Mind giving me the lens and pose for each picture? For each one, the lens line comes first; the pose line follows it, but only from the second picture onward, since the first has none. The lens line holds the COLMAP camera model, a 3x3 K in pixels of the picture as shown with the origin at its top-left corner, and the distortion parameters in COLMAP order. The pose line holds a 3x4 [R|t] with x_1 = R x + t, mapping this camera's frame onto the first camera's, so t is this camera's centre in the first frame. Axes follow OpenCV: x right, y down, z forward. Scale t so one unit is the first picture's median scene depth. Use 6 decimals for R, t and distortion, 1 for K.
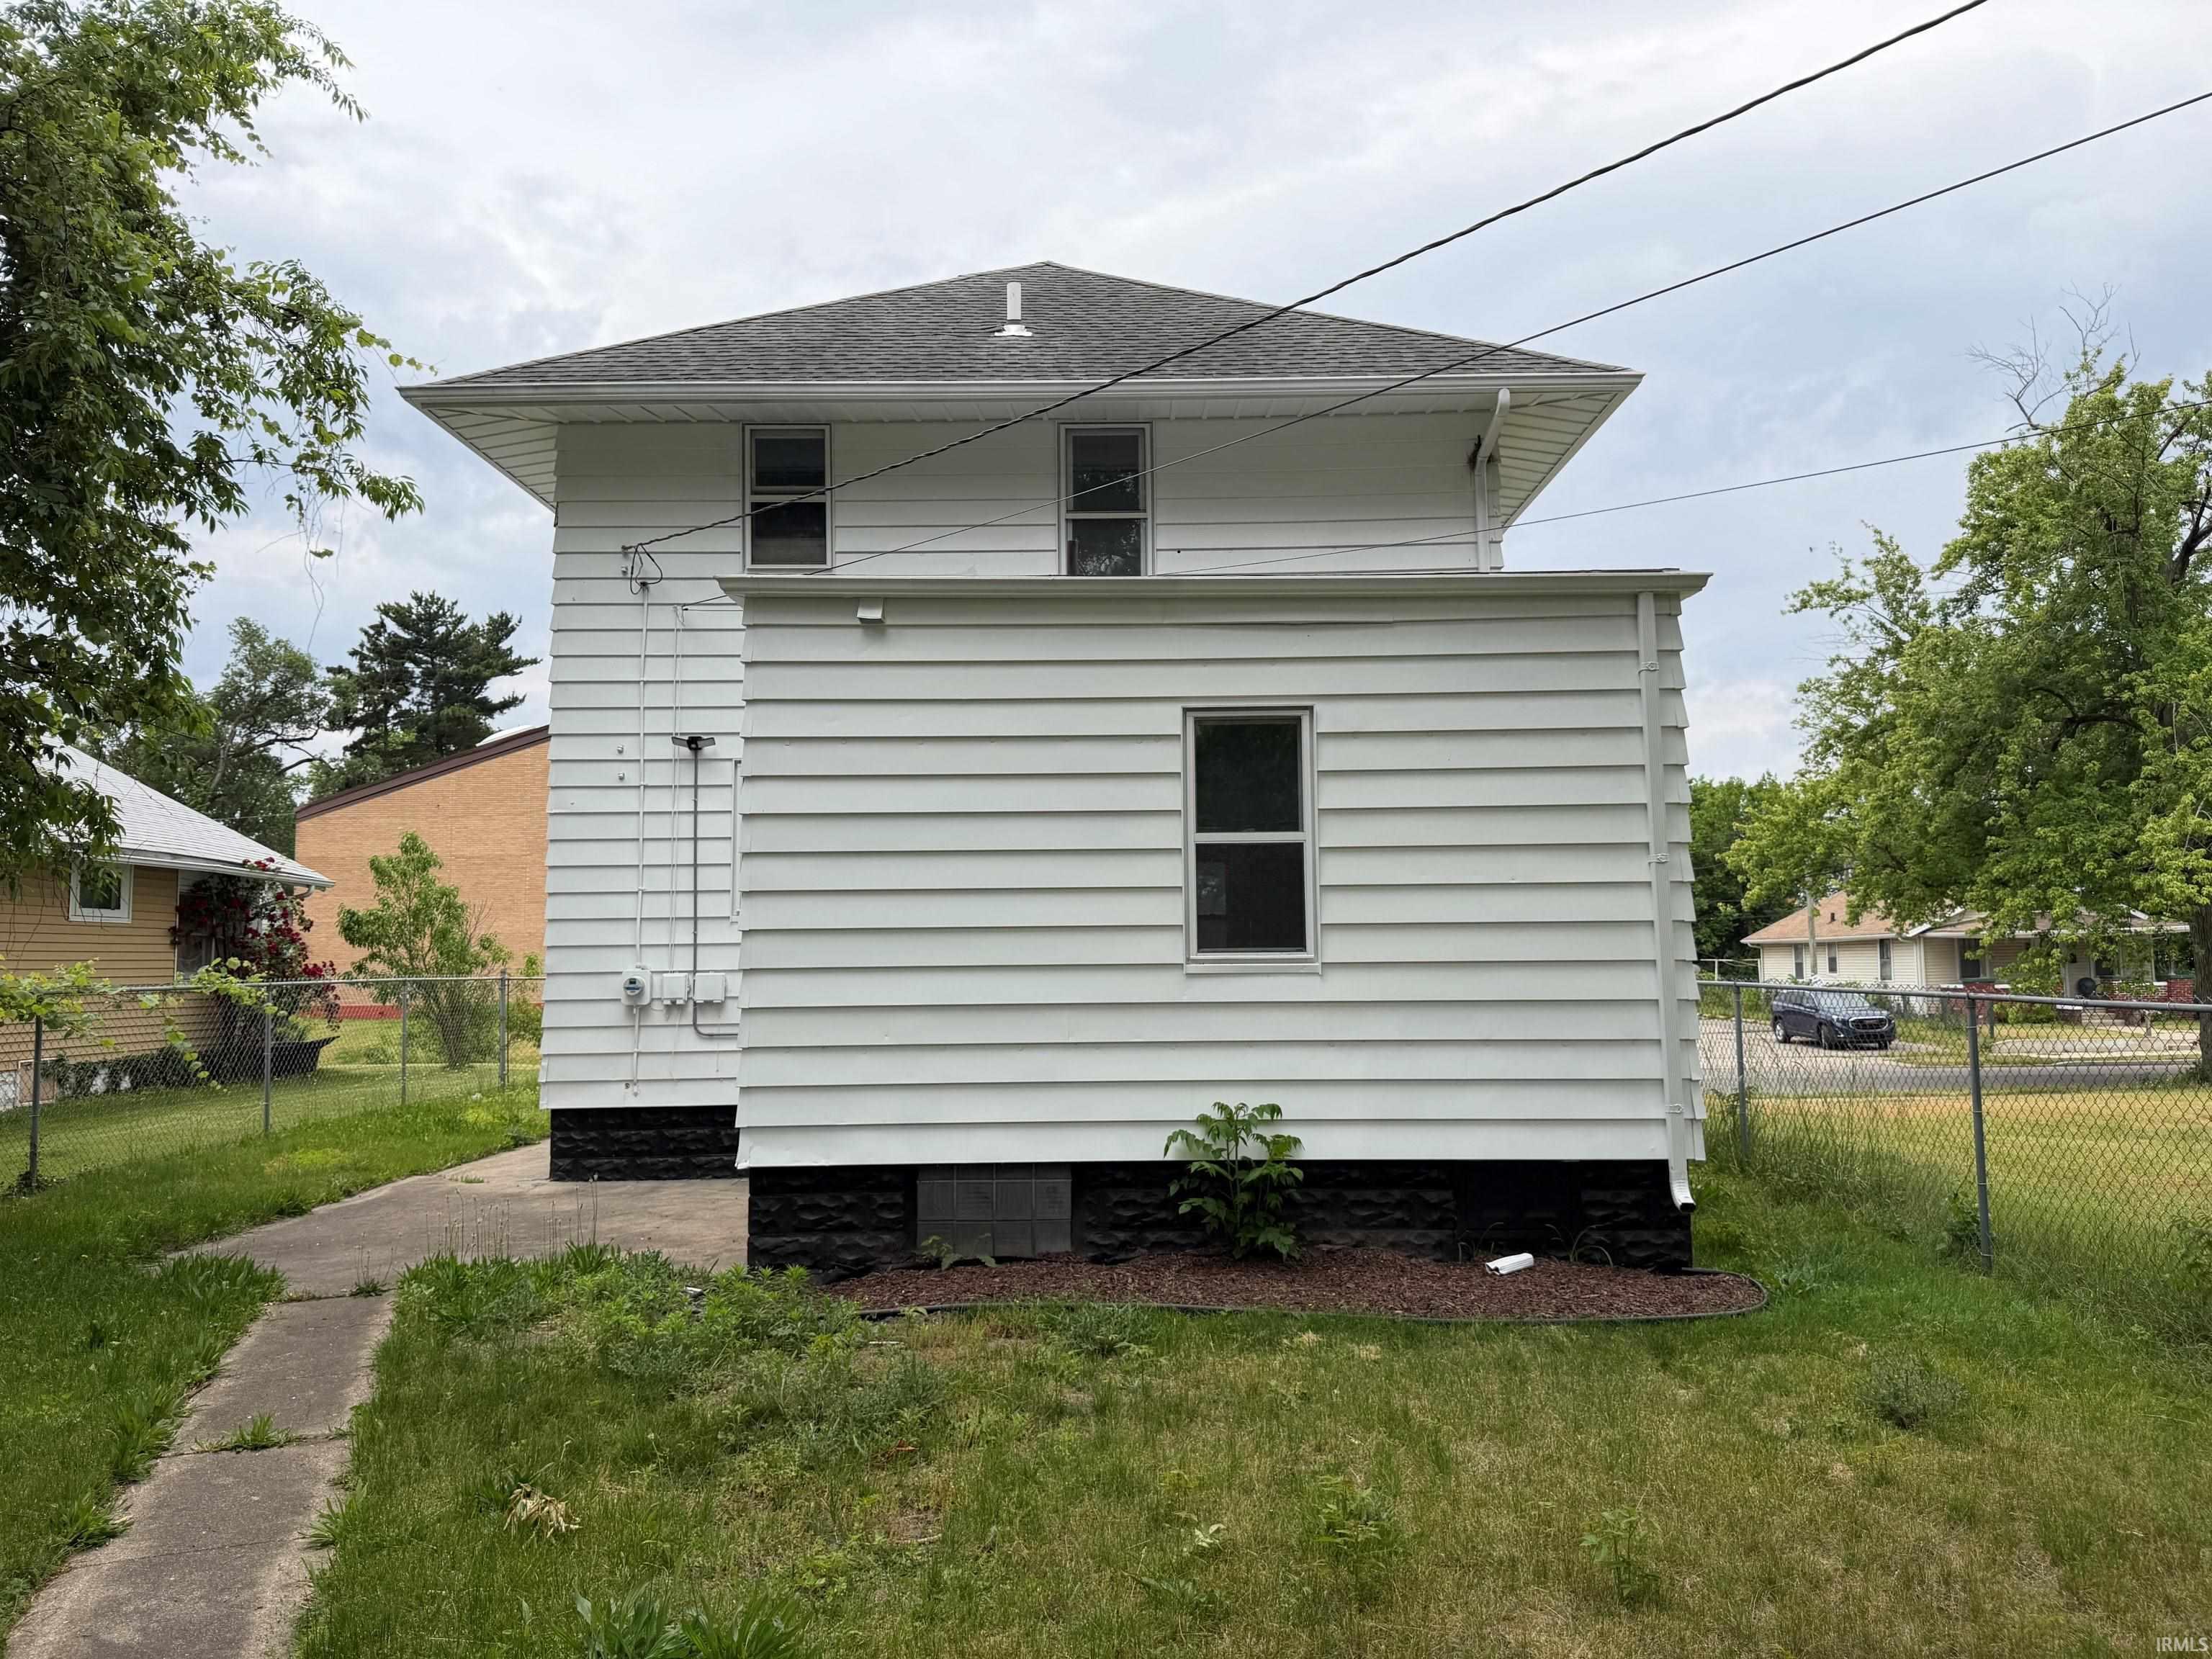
lens RADIAL K [[1571.2, 0, 1107.0], [0, 1571.2, 837.2], [0, 0, 1]] dist [-0.007982, -0.002103]
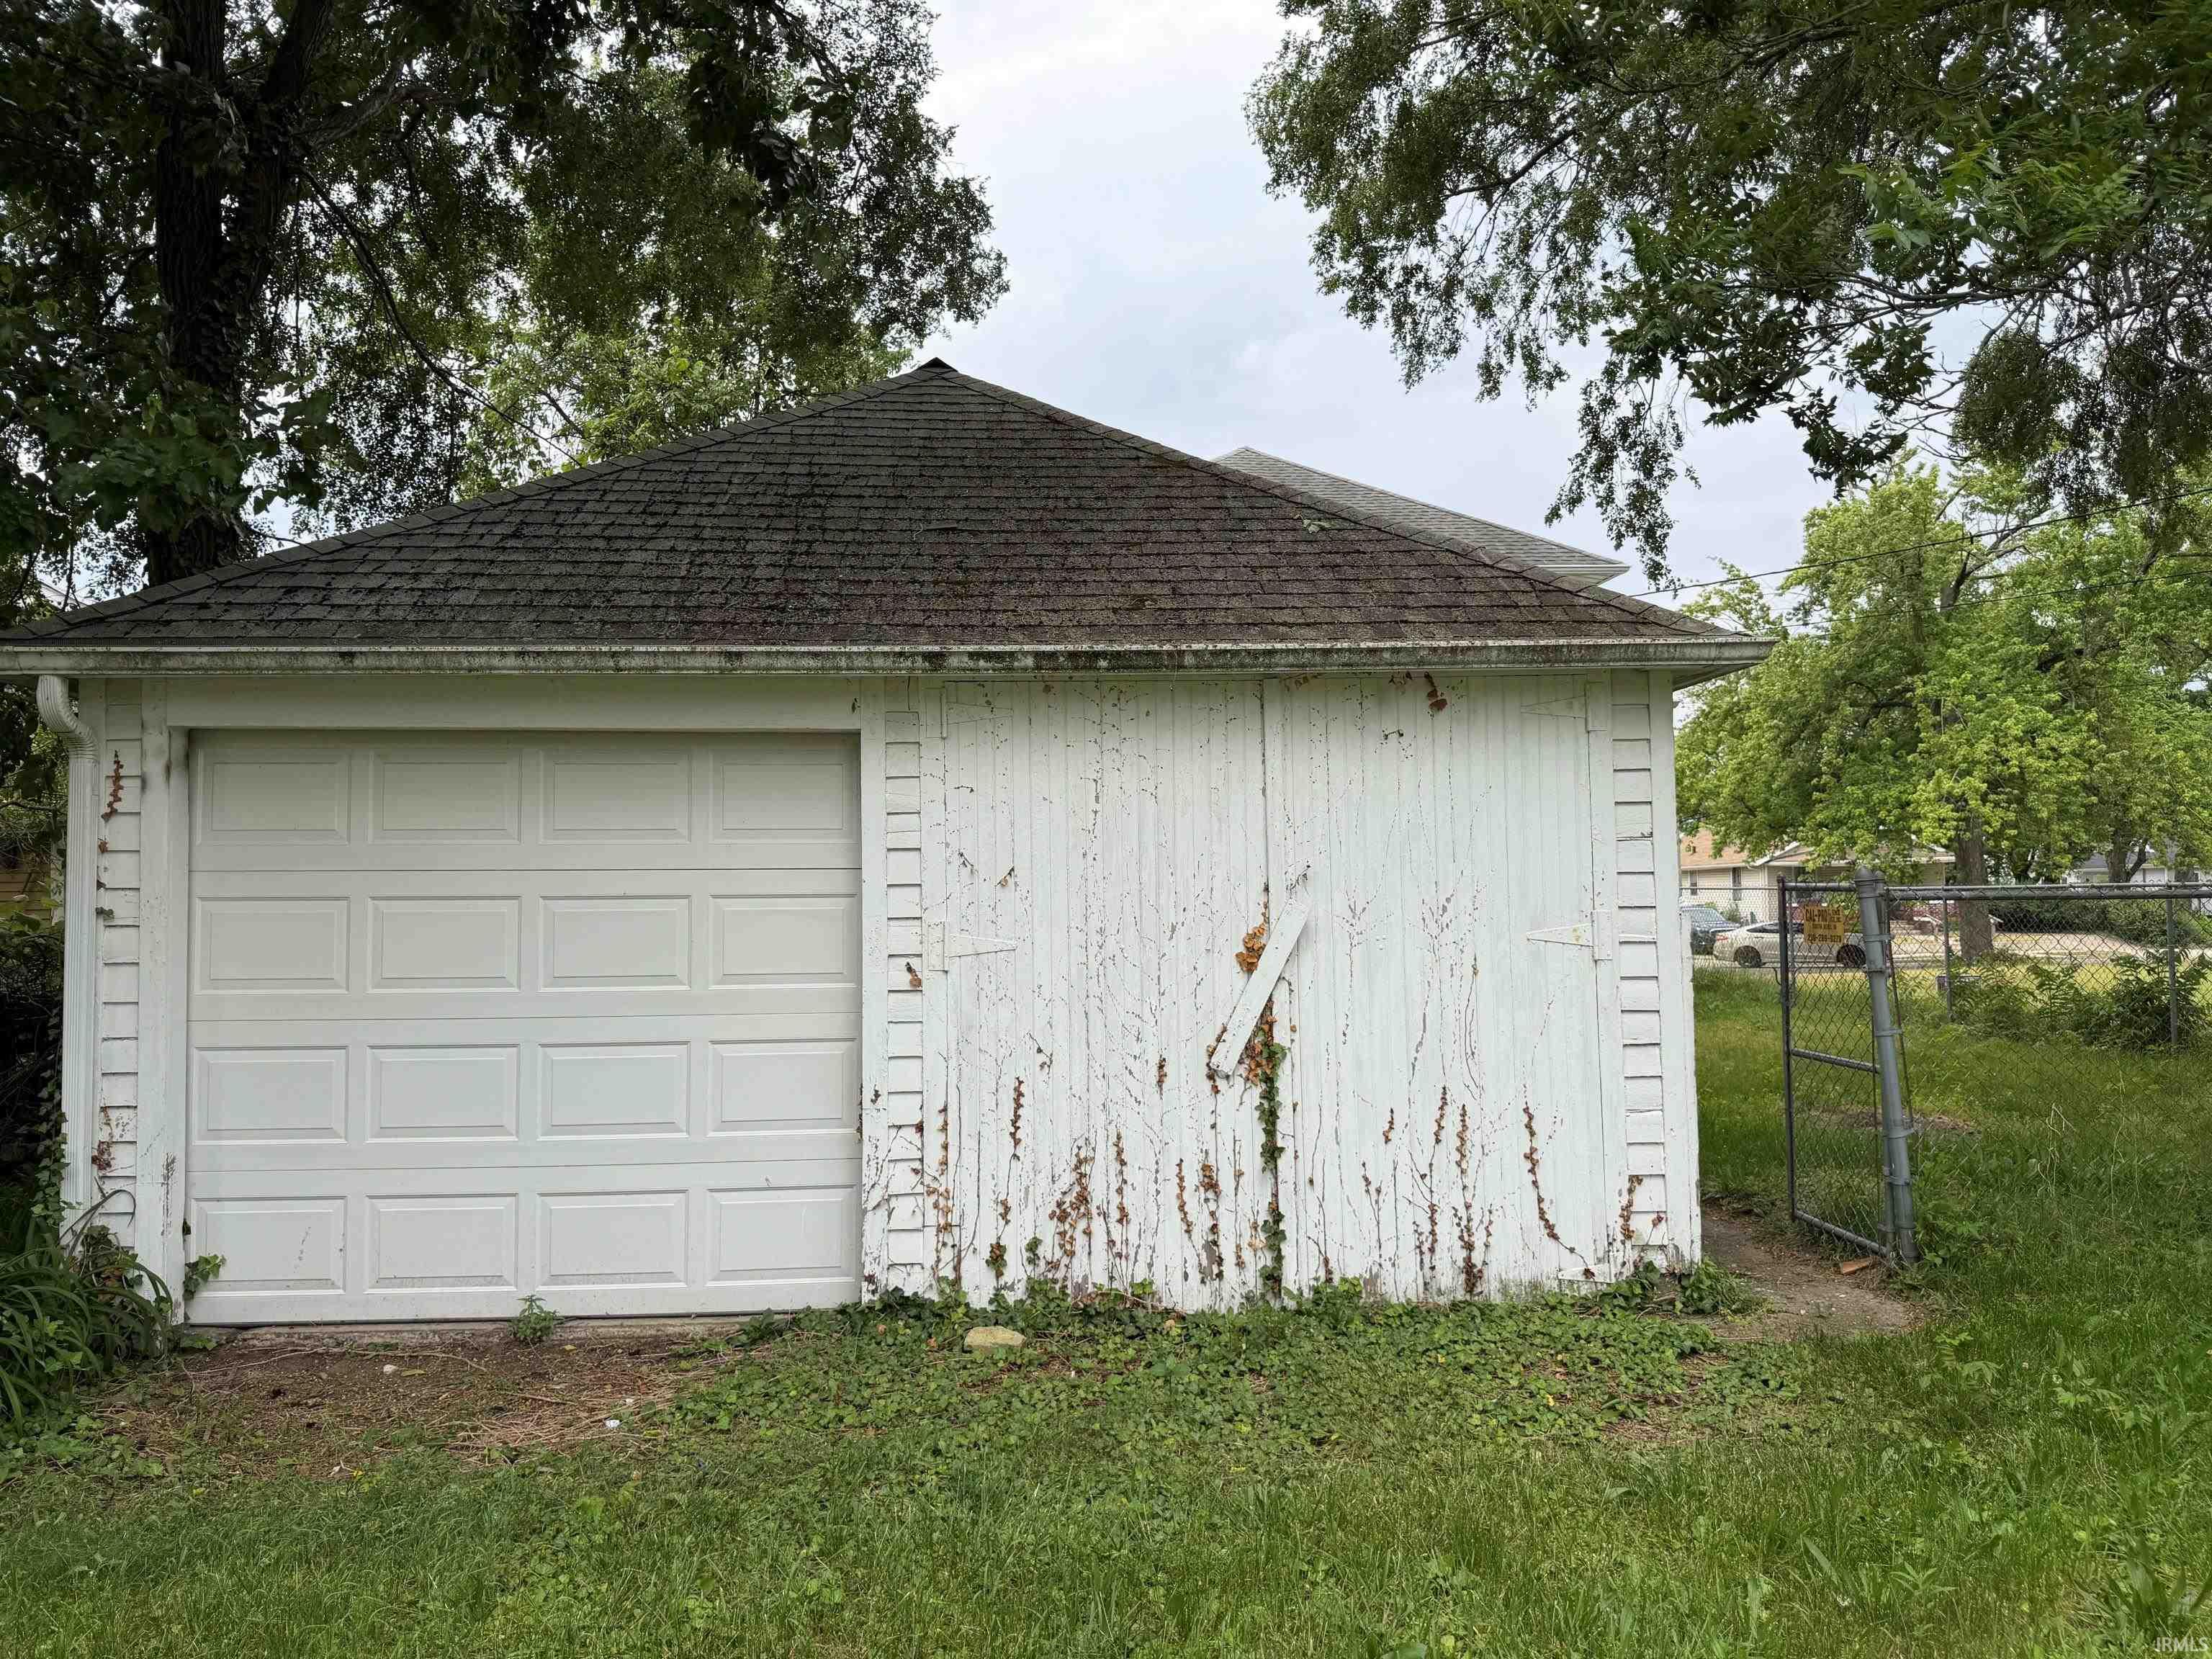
lens RADIAL K [[1571.2, 0, 1105.7], [0, 1571.2, 820.8], [0, 0, 1]] dist [-0.007982, -0.002103]
pose [[0.996169, 0.003132, 0.087389, -0.177558], [-0.005751, 0.999541, 0.029733, -0.012495], [-0.087255, -0.030122, 0.995730, -0.317461]]
